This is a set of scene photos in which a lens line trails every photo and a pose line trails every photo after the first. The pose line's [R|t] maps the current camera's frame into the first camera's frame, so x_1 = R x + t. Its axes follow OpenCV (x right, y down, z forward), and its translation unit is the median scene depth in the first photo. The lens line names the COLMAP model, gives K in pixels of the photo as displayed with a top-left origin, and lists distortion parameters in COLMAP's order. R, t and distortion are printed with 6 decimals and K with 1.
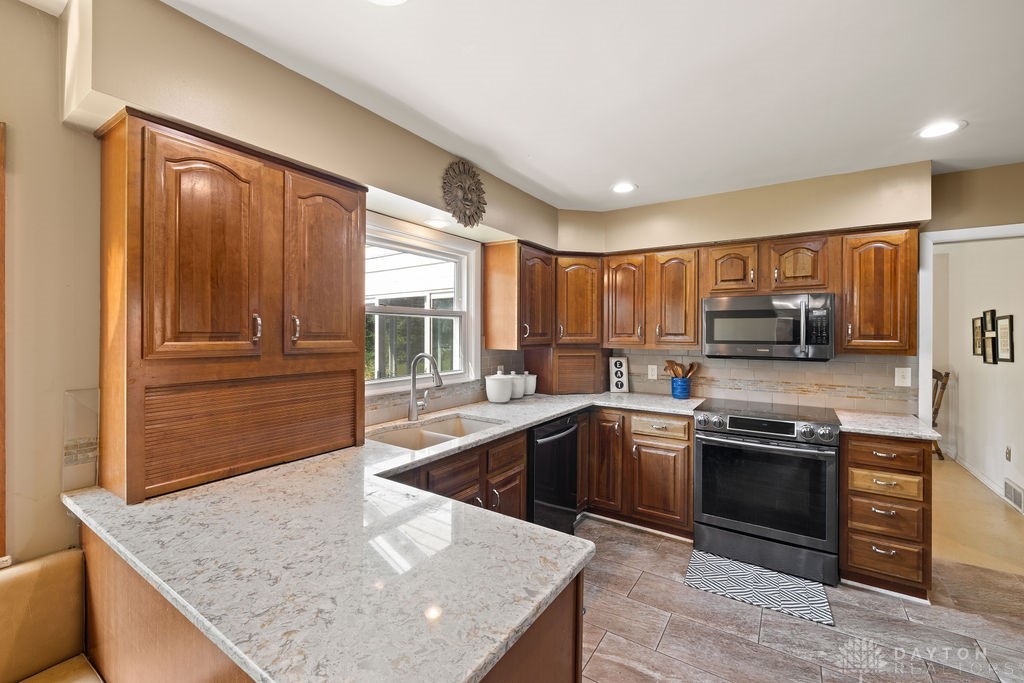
lens RADIAL K [[432.7, 0, 508.9], [0, 432.7, 333.4], [0, 0, 1]] dist [0.002009, -0.000448]
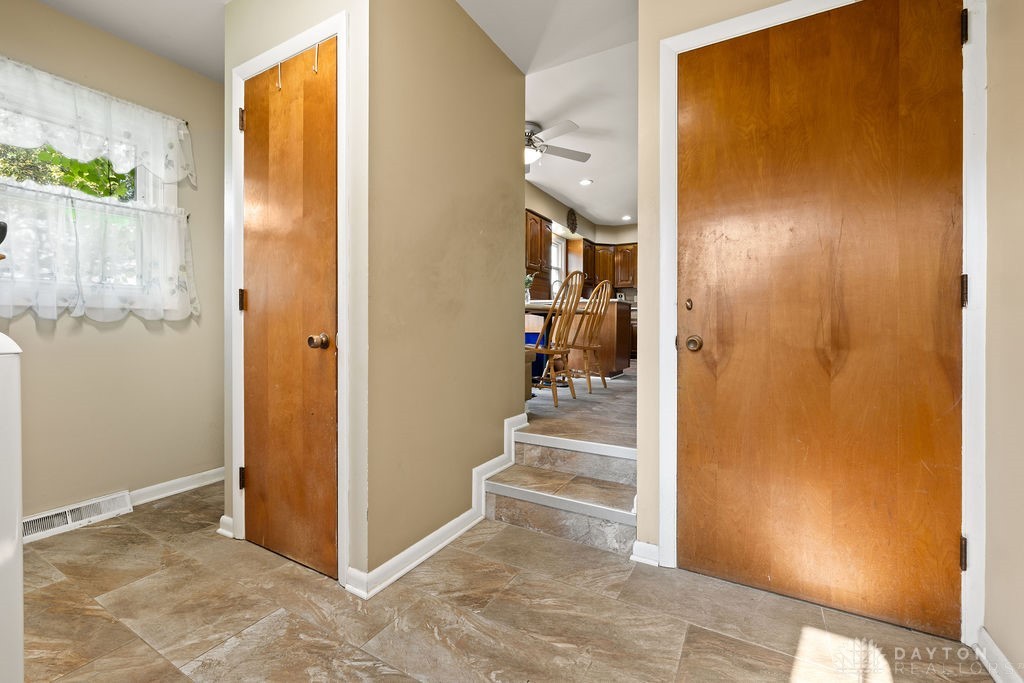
lens RADIAL K [[432.7, 0, 509.6], [0, 432.7, 324.2], [0, 0, 1]] dist [0.002009, -0.000448]
pose [[0.997302, 0.000265, 0.073408, -0.557519], [0.000072, 0.999989, -0.004592, 0.270647], [-0.073408, 0.004585, 0.997291, -1.355436]]
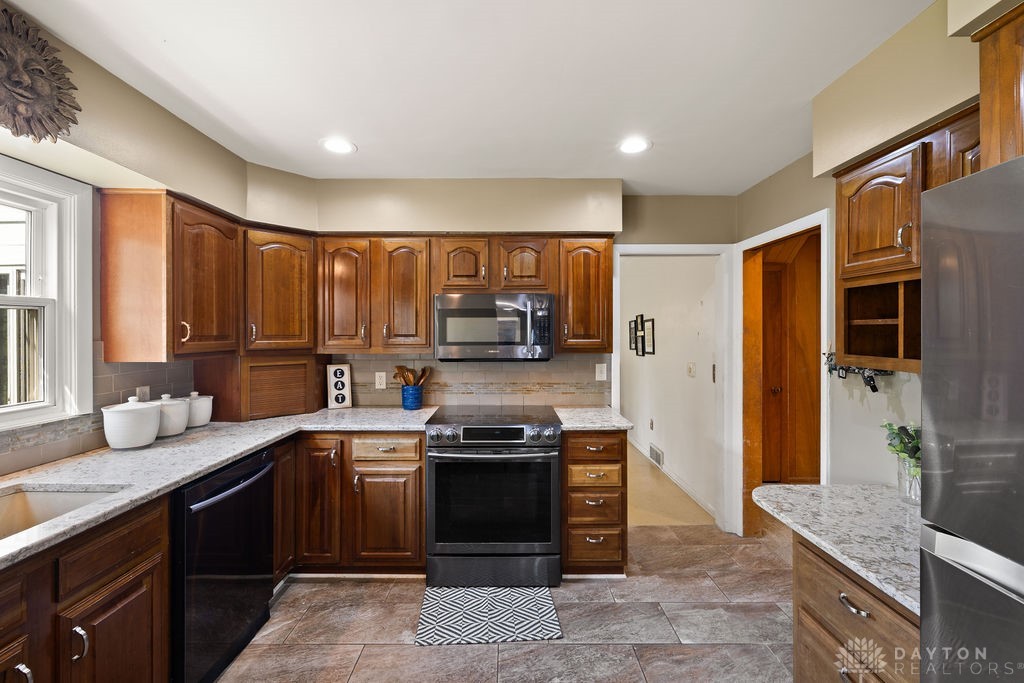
lens RADIAL K [[432.7, 0, 507.5], [0, 432.7, 333.0], [0, 0, 1]] dist [0.002009, -0.000448]
pose [[0.834489, -0.005146, 0.551000, 0.085923], [0.006765, 0.999977, -0.000907, -0.000763], [-0.550983, 0.004484, 0.834505, 0.184253]]
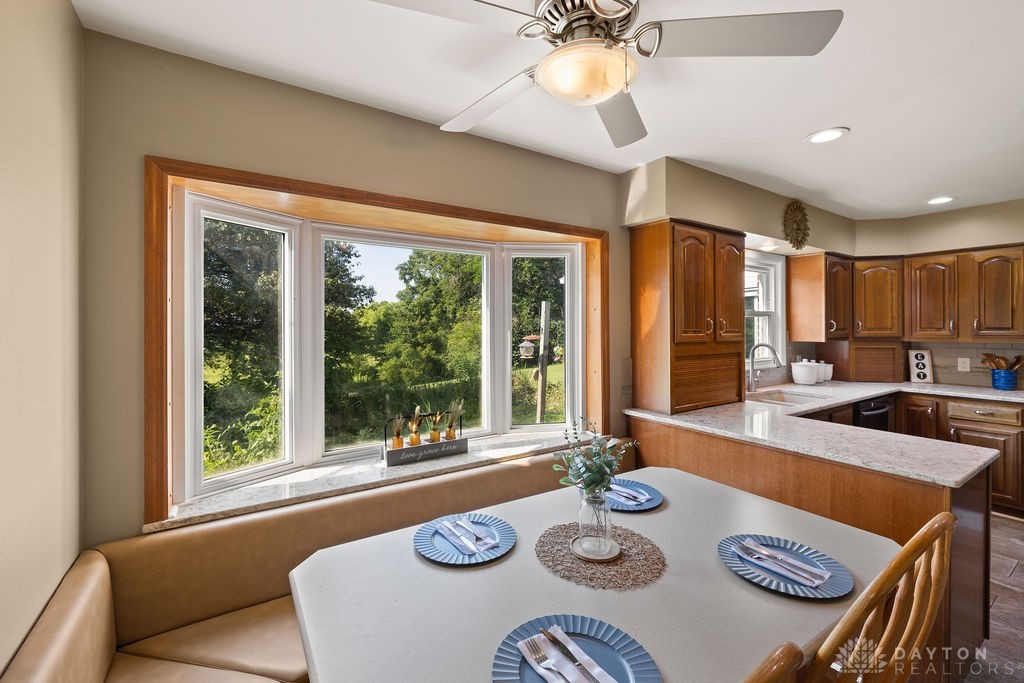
lens RADIAL K [[432.7, 0, 506.6], [0, 432.7, 326.2], [0, 0, 1]] dist [0.002009, -0.000448]
pose [[0.920008, -0.008705, -0.391803, -0.324572], [0.006369, 0.999953, -0.007262, -0.003212], [0.391848, 0.004186, 0.920020, -0.473662]]
